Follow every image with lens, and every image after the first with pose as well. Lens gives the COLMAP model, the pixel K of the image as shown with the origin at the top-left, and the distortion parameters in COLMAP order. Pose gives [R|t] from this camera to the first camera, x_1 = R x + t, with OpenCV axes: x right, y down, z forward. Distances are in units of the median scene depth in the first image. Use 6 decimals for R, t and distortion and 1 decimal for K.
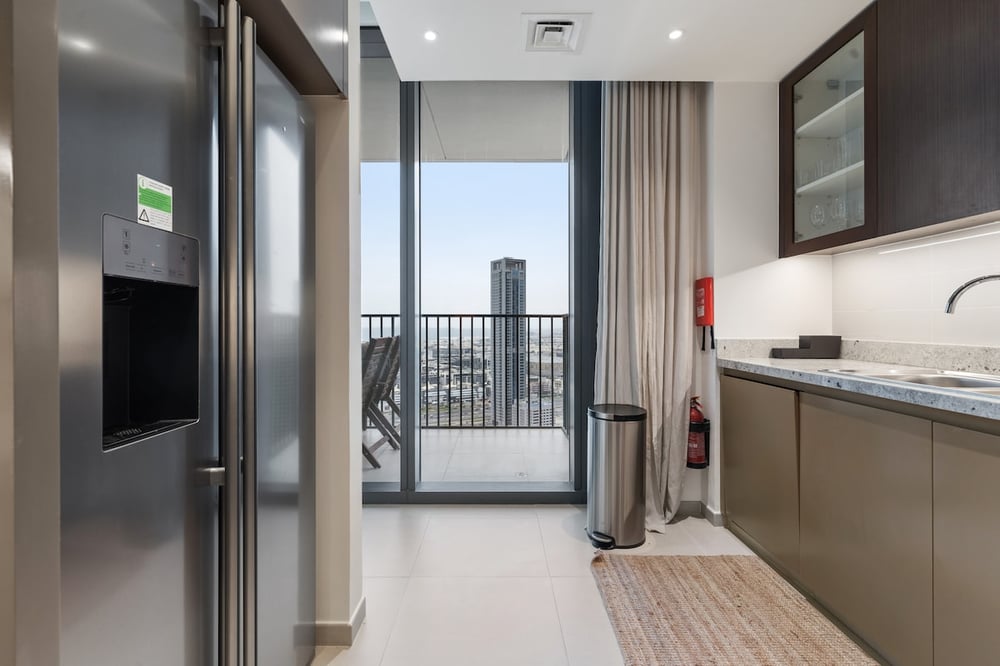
lens RADIAL K [[478.0, 0, 502.4], [0, 478.0, 321.3], [0, 0, 1]] dist [-0.000504, -0.000205]
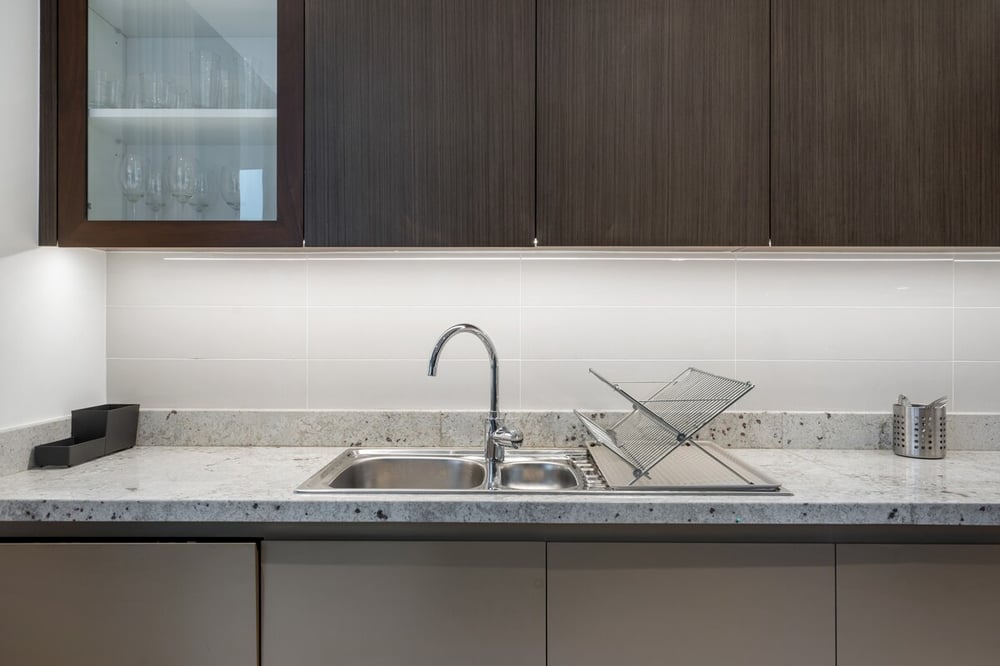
lens RADIAL K [[680.3, 0, 500.0], [0, 680.3, 333.0], [0, 0, 1]] dist [0.008228, -0.000501]
pose [[0.024576, -0.000531, 0.999698, -0.079800], [-0.007986, 0.999968, 0.000728, -0.071323], [-0.999666, -0.008002, 0.024570, 0.739301]]
